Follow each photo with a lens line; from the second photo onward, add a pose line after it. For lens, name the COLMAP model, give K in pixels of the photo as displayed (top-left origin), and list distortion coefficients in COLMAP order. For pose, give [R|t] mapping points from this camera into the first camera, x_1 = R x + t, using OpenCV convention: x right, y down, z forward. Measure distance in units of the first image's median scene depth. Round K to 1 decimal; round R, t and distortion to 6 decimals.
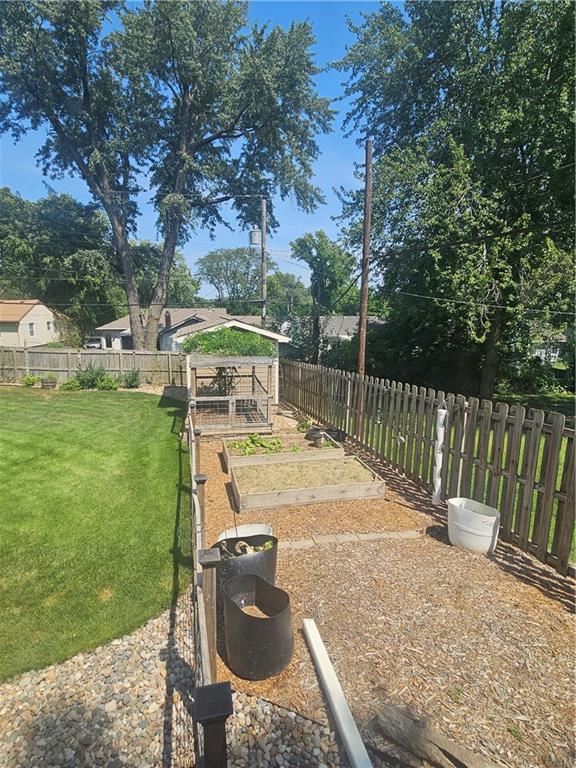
lens RADIAL K [[416.4, 0, 287.6], [0, 416.4, 385.3], [0, 0, 1]] dist [0.001402, 0.000232]
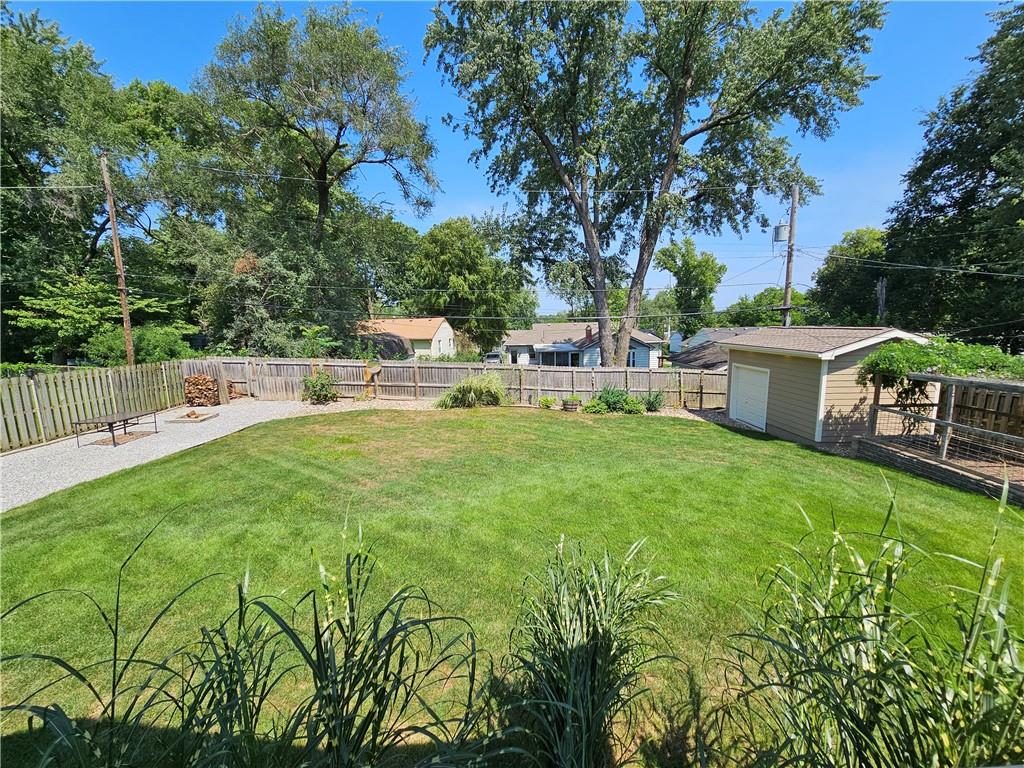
lens RADIAL K [[416.6, 0, 514.7], [0, 416.6, 387.9], [0, 0, 1]] dist [-0.002867, -0.000853]
pose [[0.975639, 0.009907, -0.219160, -0.200636], [-0.015719, 0.999569, -0.024793, -0.007282], [0.218820, 0.027634, 0.975374, 0.034086]]
